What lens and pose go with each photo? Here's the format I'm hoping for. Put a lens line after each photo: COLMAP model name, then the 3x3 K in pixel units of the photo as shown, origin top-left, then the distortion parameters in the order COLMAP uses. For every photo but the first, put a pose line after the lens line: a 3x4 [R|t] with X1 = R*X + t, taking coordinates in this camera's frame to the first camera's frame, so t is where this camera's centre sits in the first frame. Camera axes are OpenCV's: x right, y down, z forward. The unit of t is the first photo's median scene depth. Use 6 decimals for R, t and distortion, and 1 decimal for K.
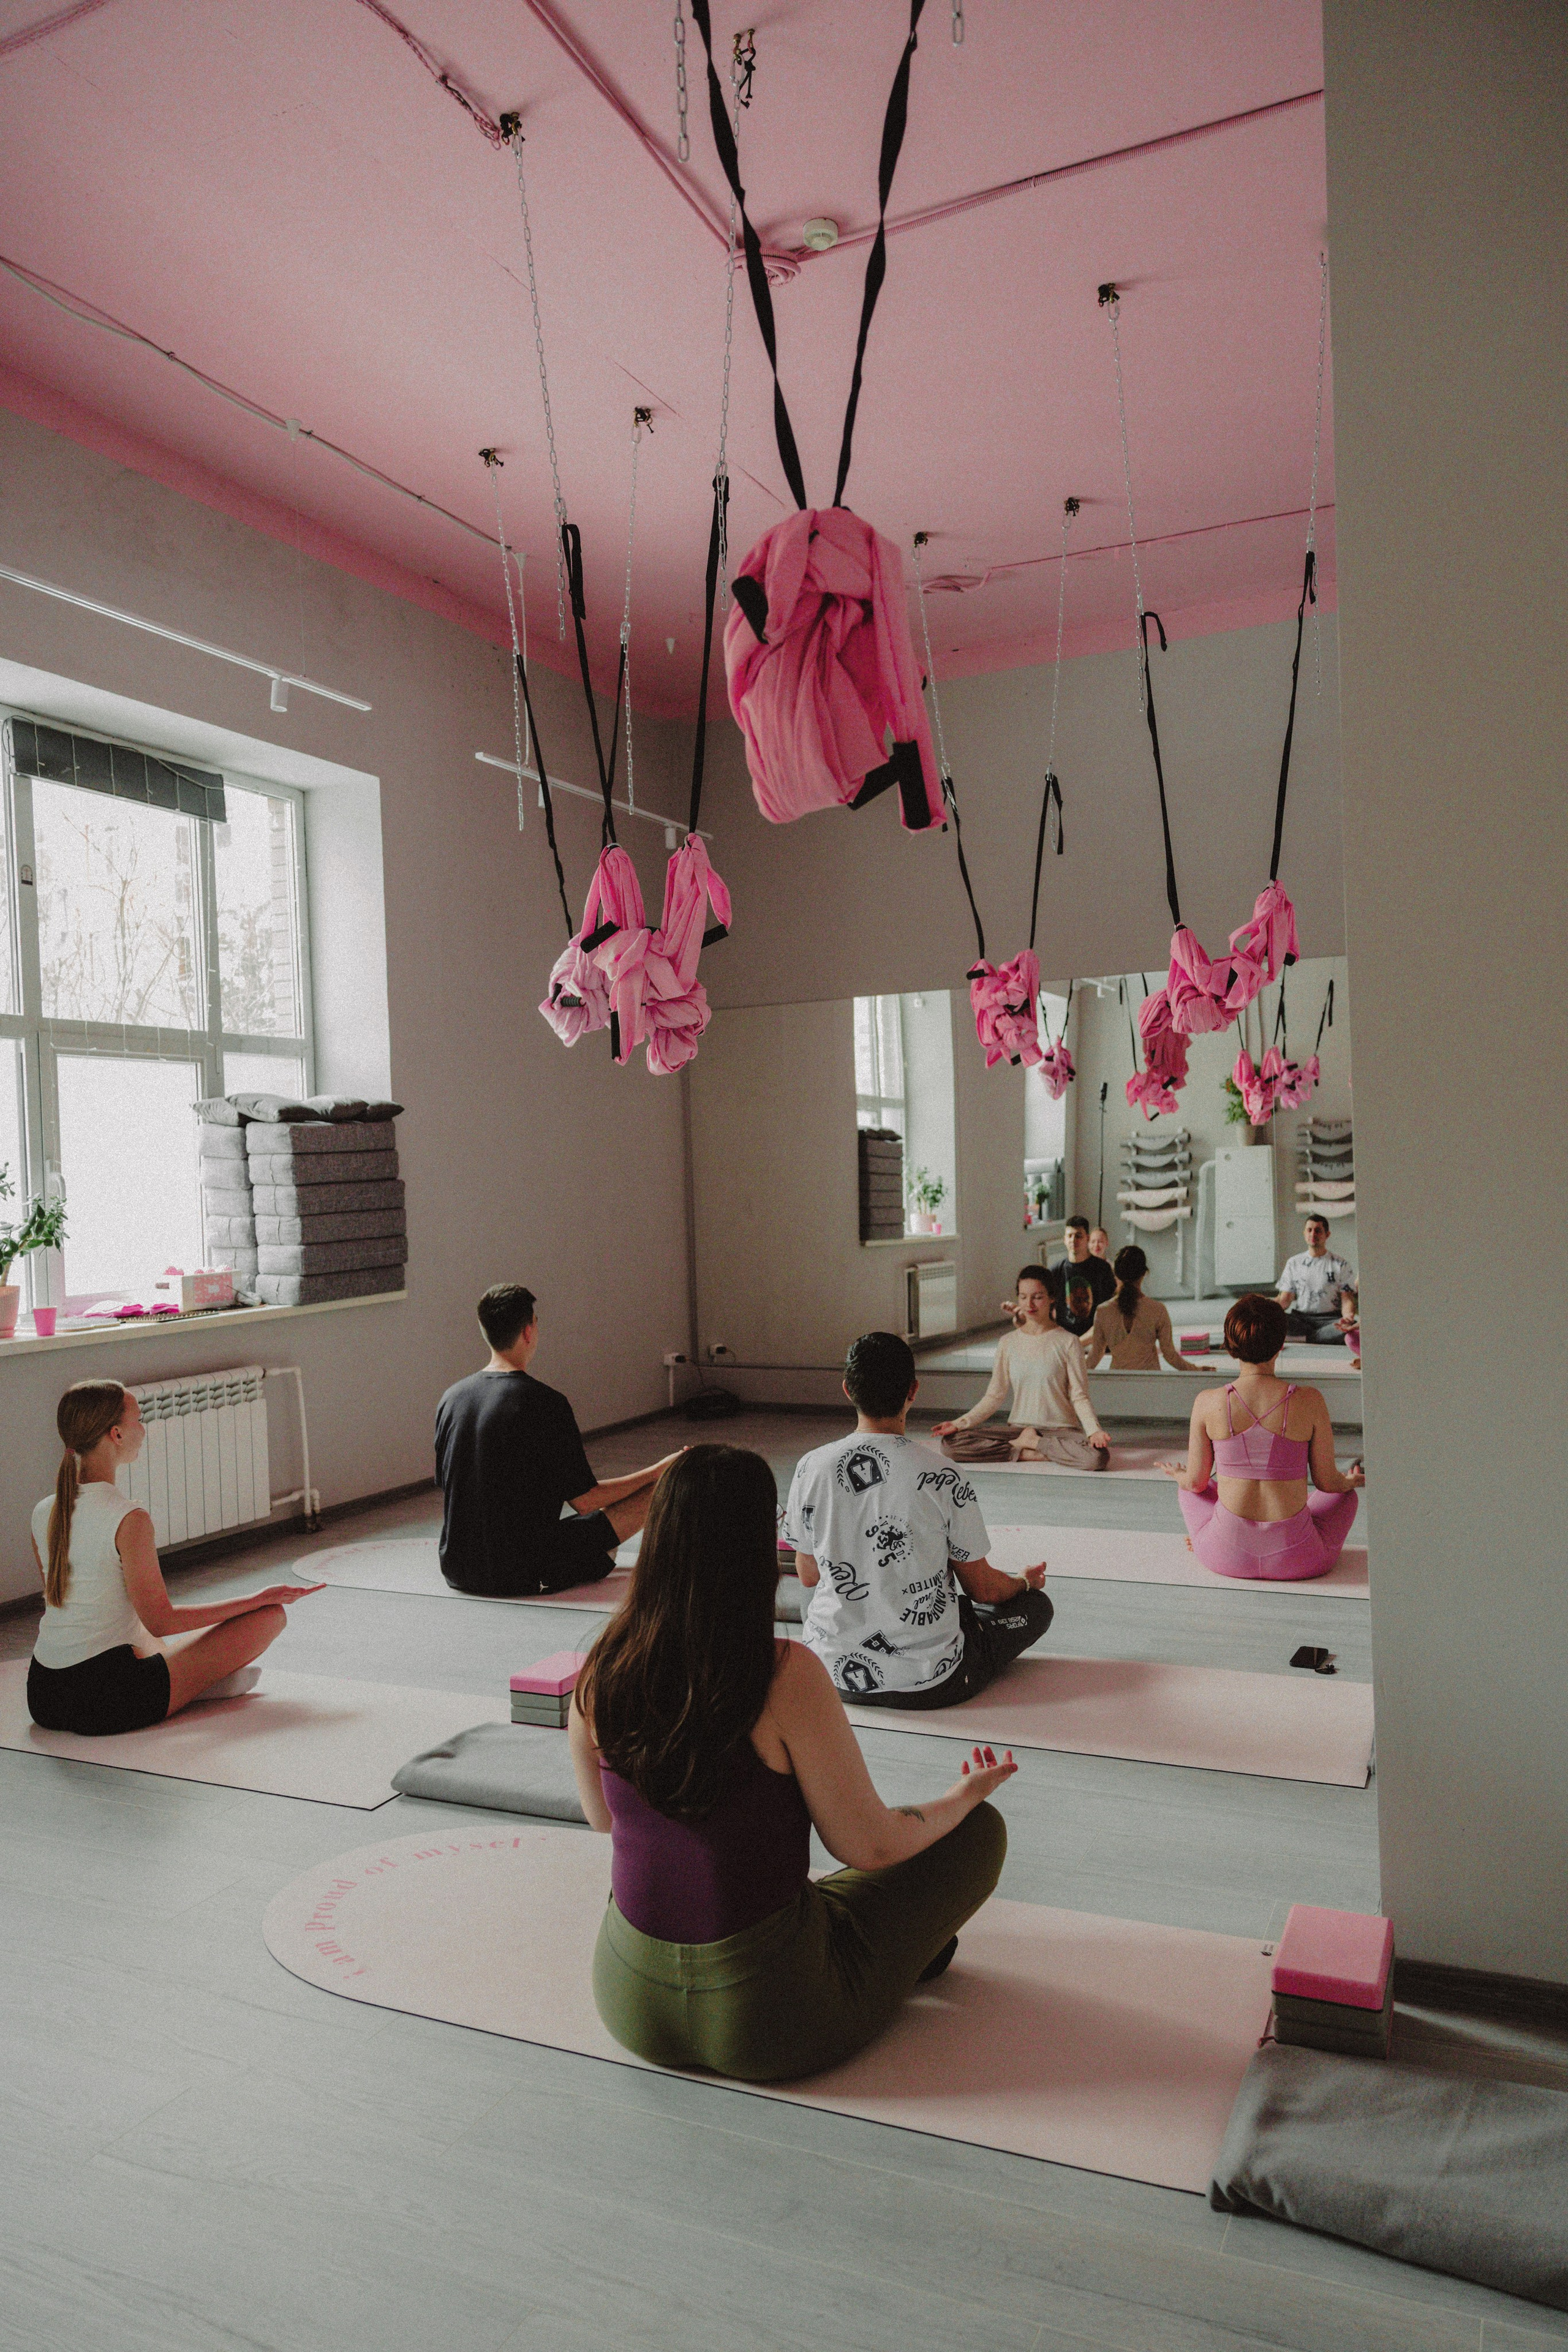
lens RADIAL K [[1592.1, 0, 782.9], [0, 1592.1, 1208.7], [0, 0, 1]] dist [0.001132, 0.001153]
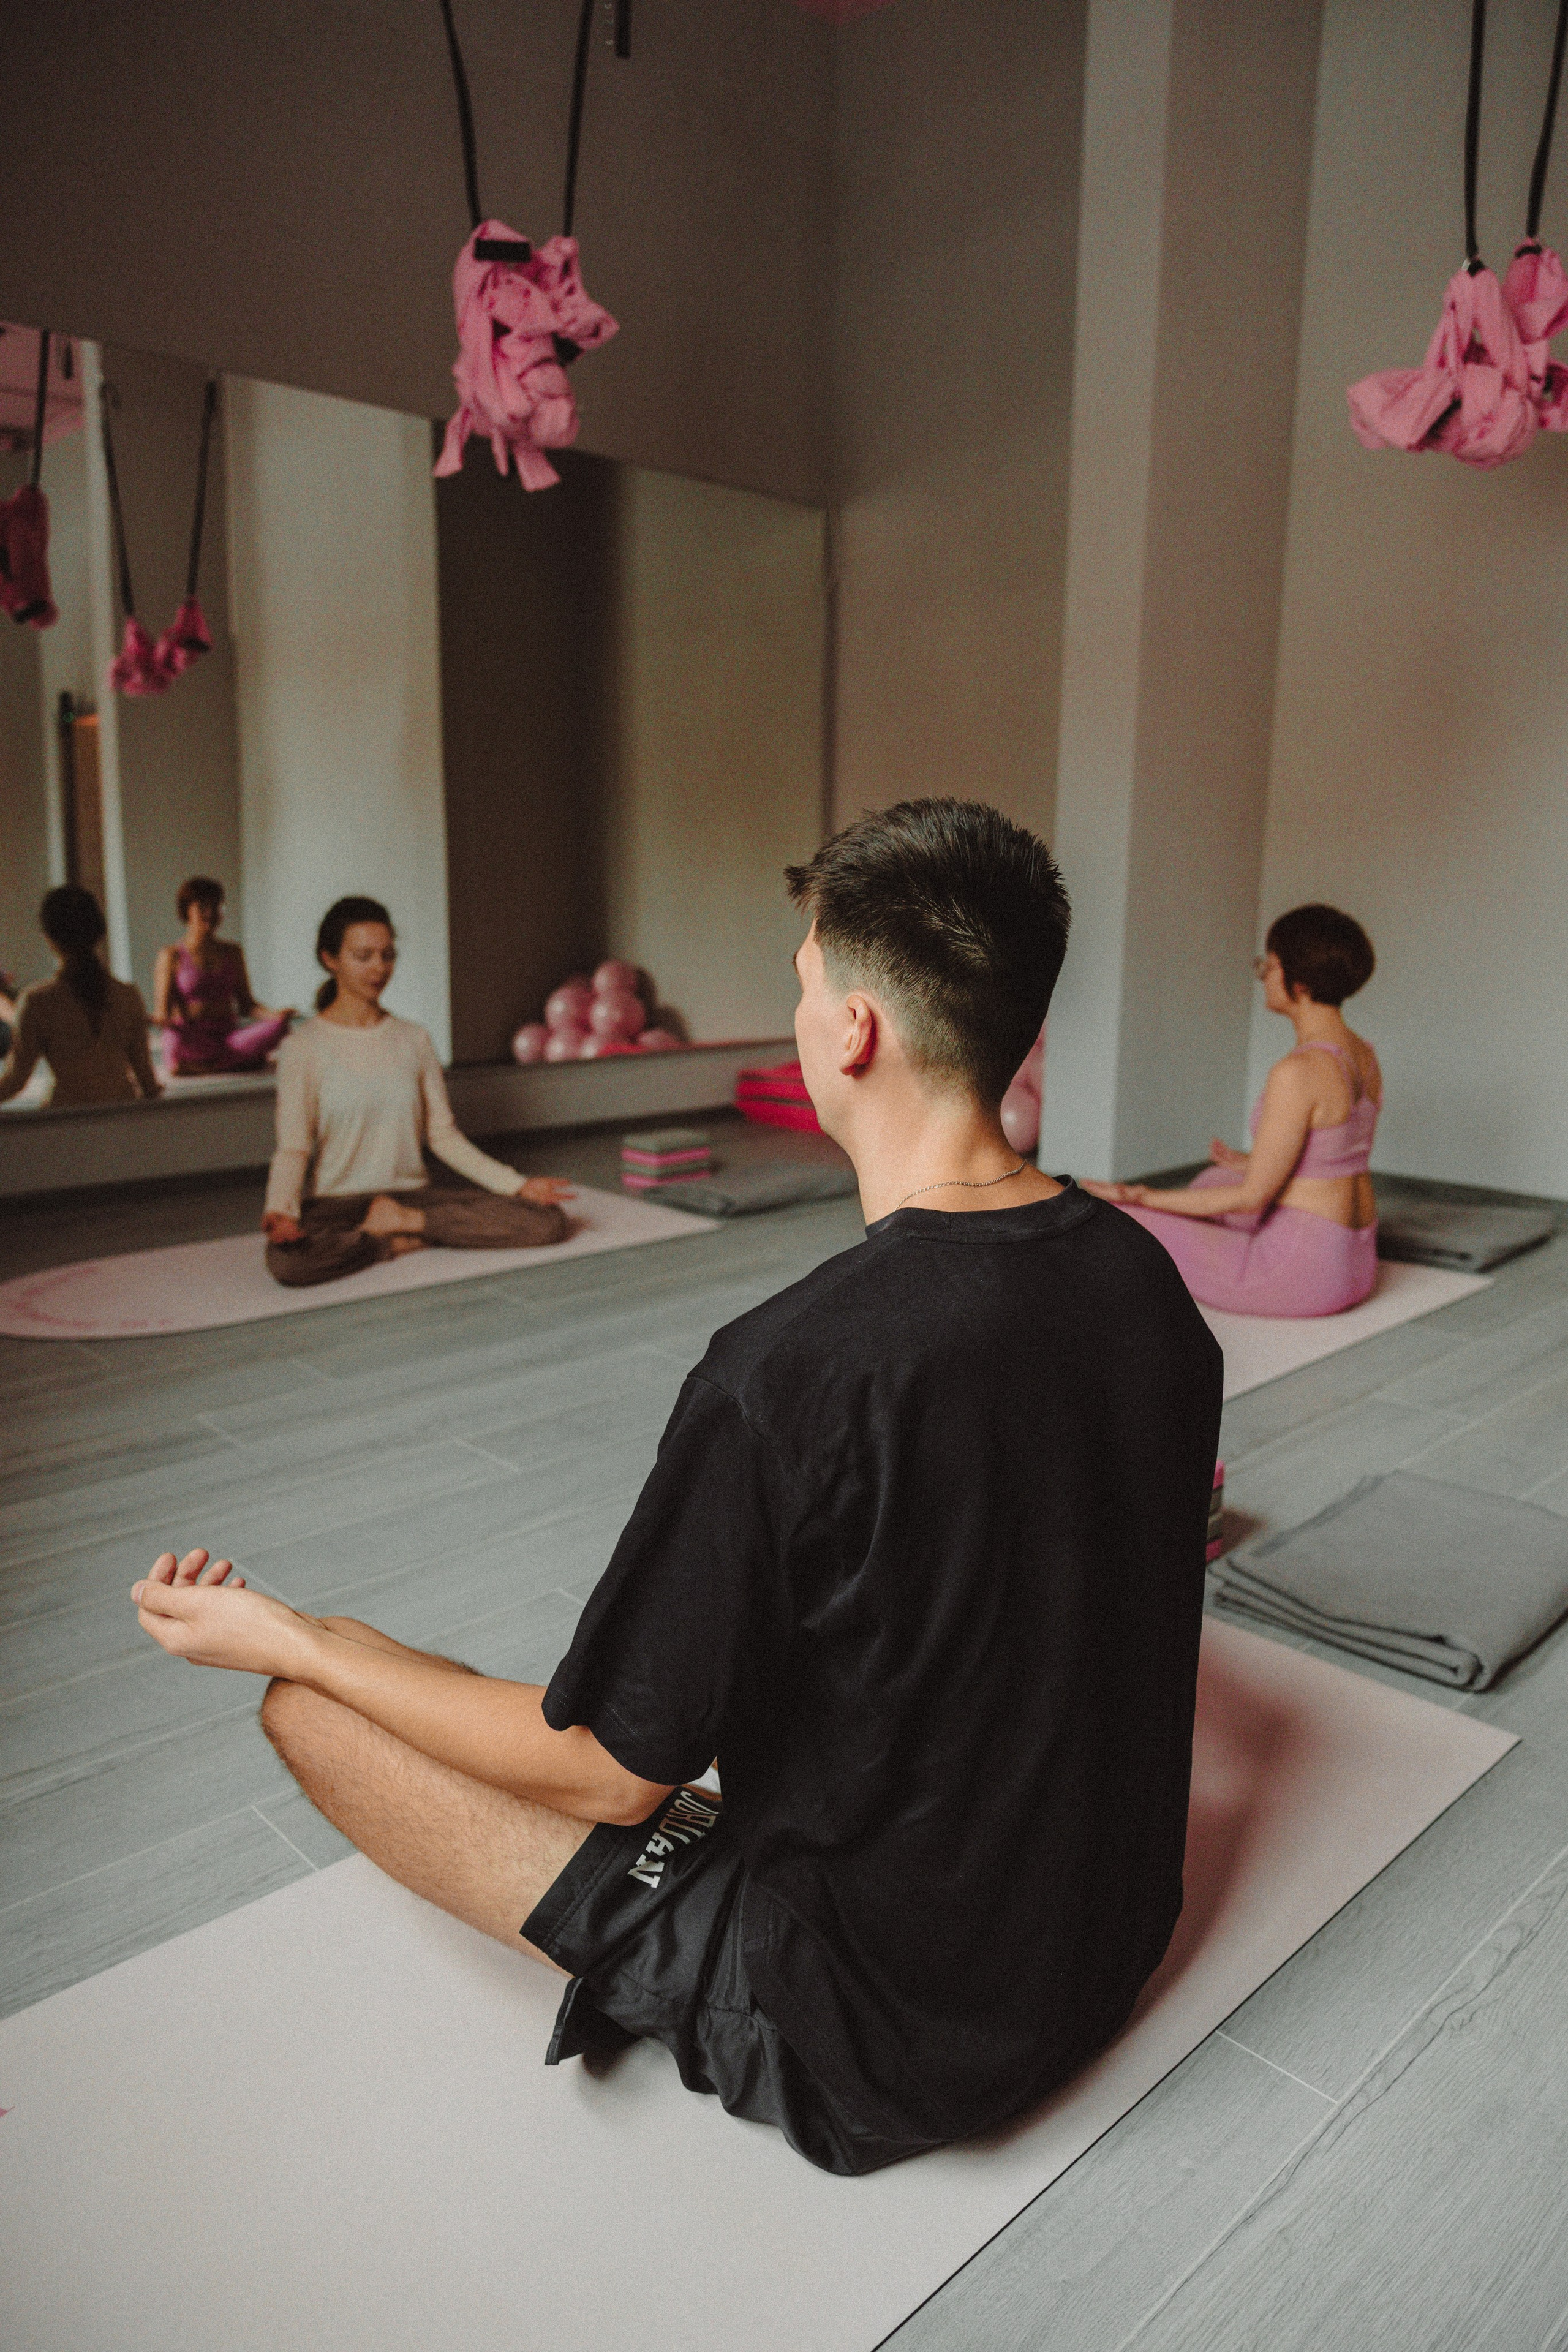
lens RADIAL K [[1546.1, 0, 784.0], [0, 1546.1, 1176.0], [0, 0, 1]] dist [0.005301, 0.009055]
pose [[0.352441, -0.133175, 0.926310, -0.130117], [-0.003441, 0.989632, 0.143588, 0.023420], [-0.935828, -0.053794, 0.348328, 0.316664]]
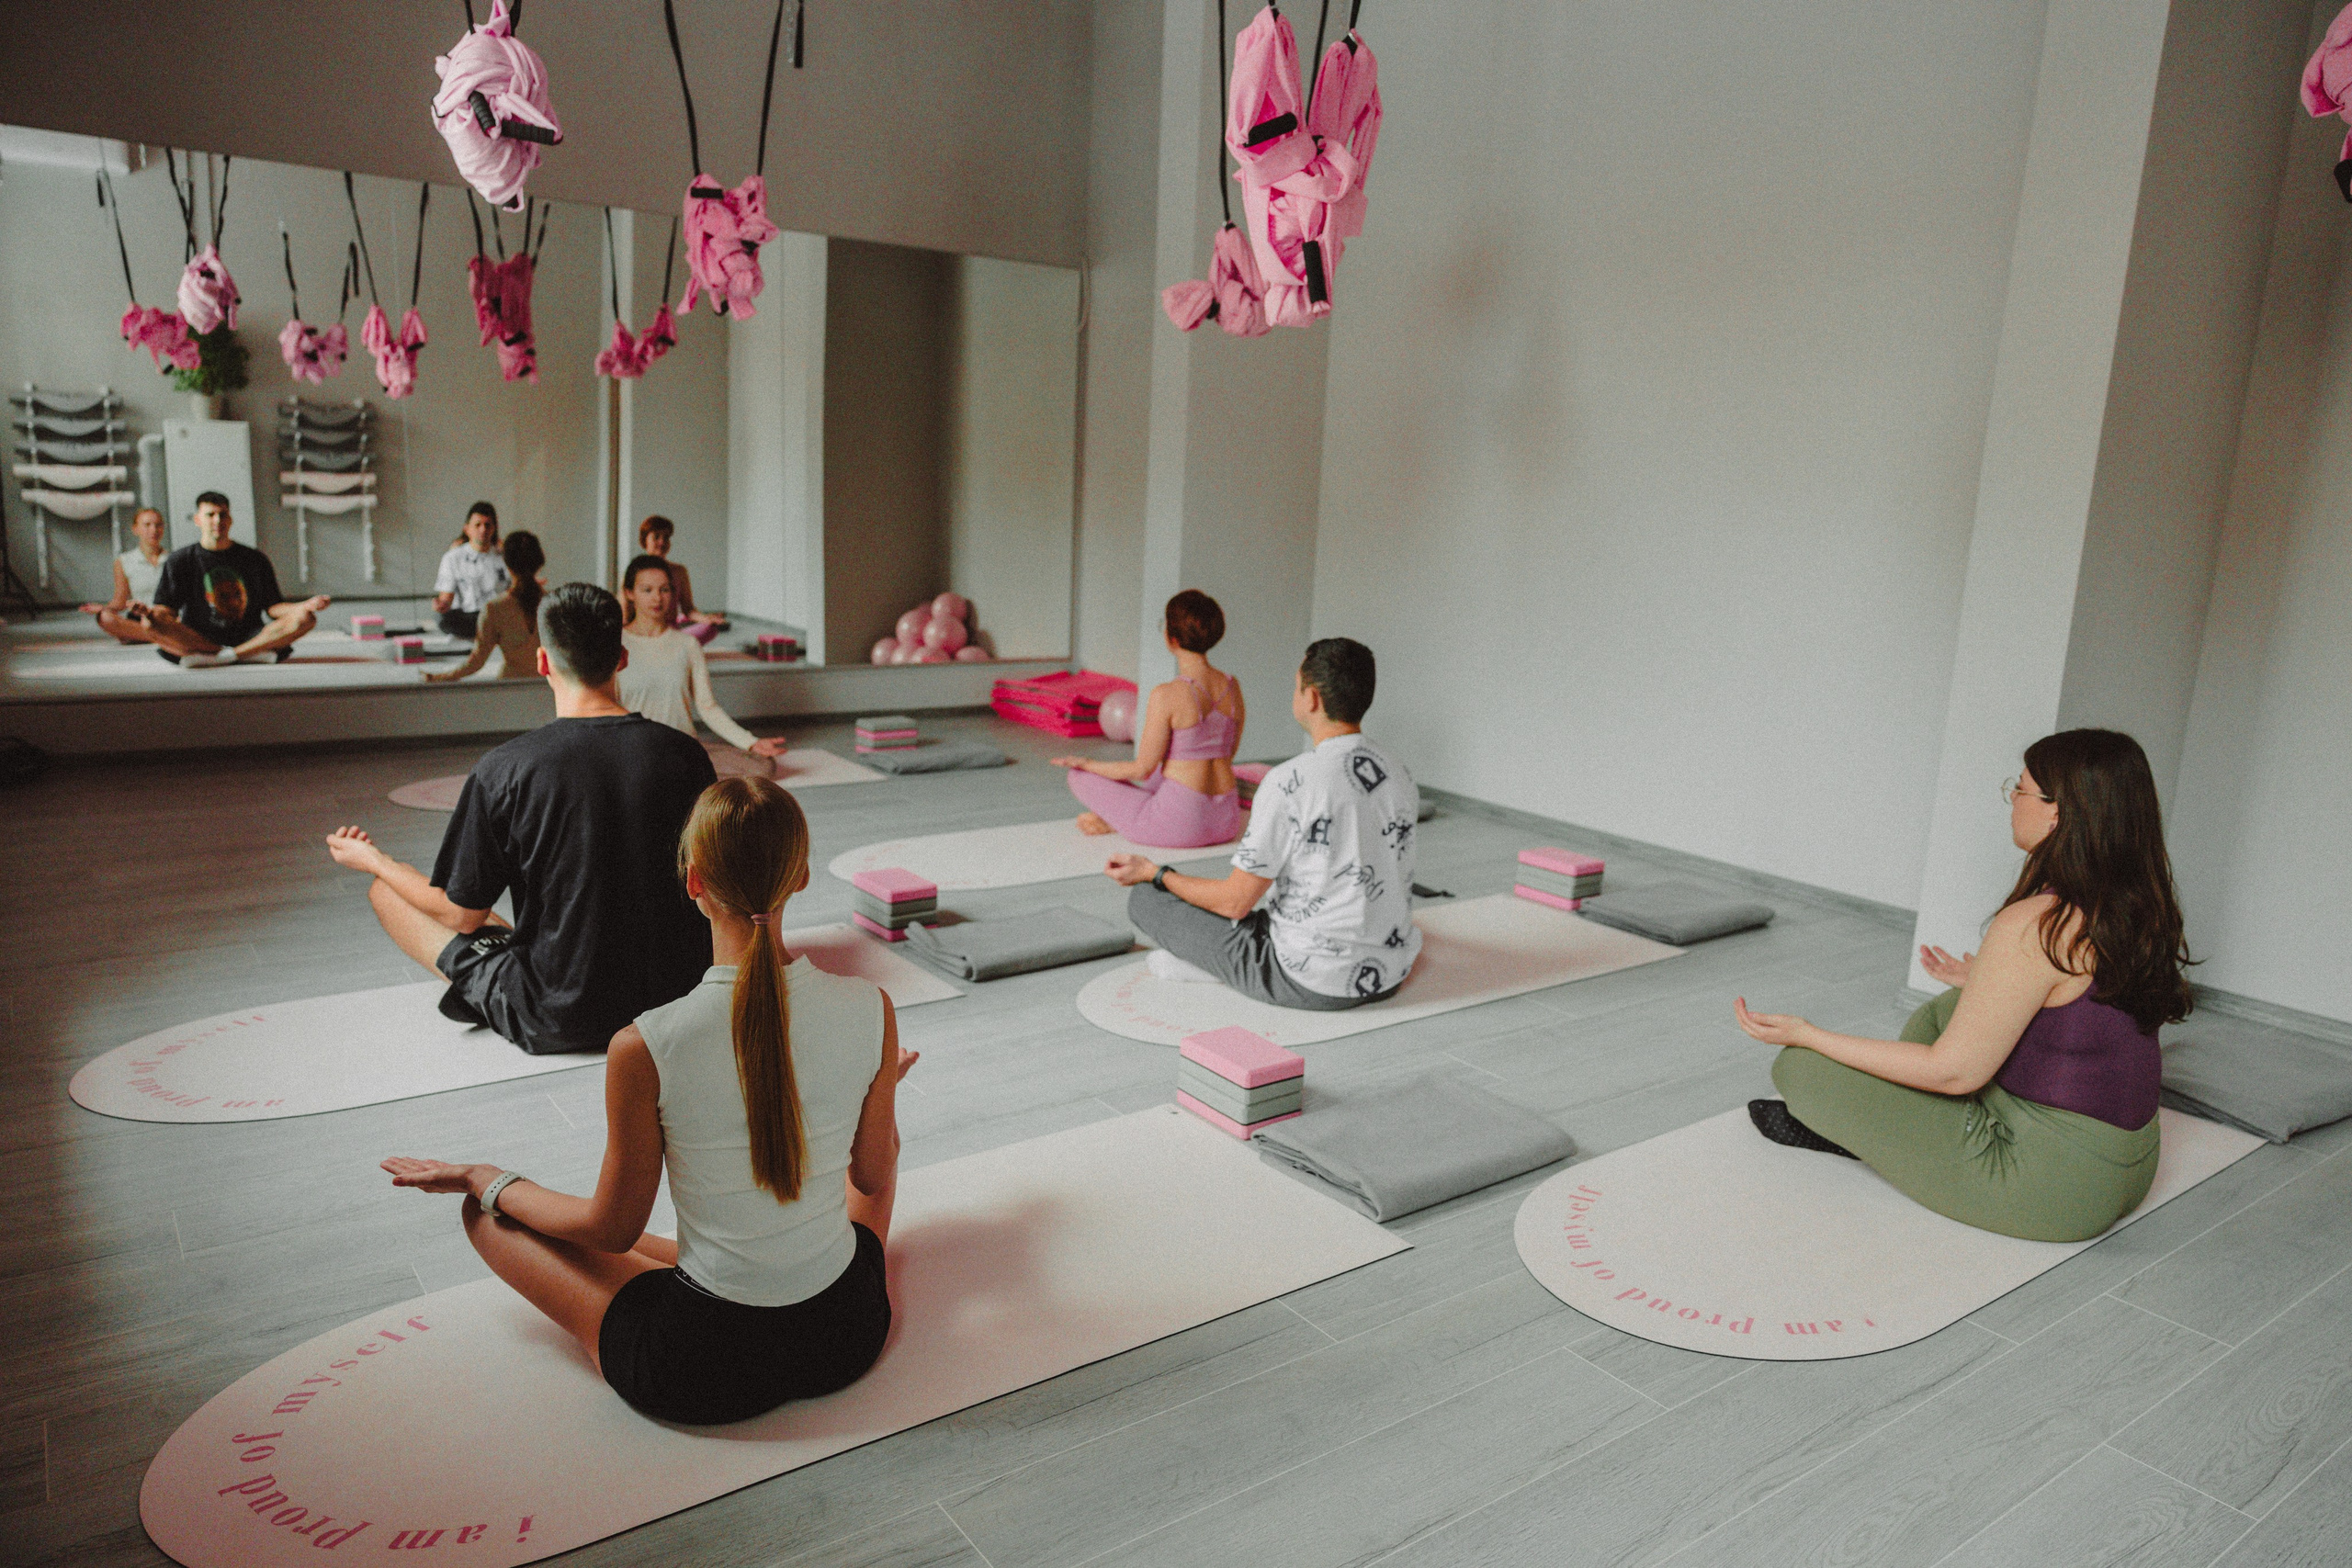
lens RADIAL K [[1546.0, 0, 1176.0], [0, 1546.0, 784.0], [0, 0, 1]] dist [0.005301, 0.009055]
pose [[0.470069, -0.103341, 0.876559, -0.205524], [-0.044903, 0.989036, 0.140681, 0.011538], [-0.881487, -0.105490, 0.460275, 0.168002]]
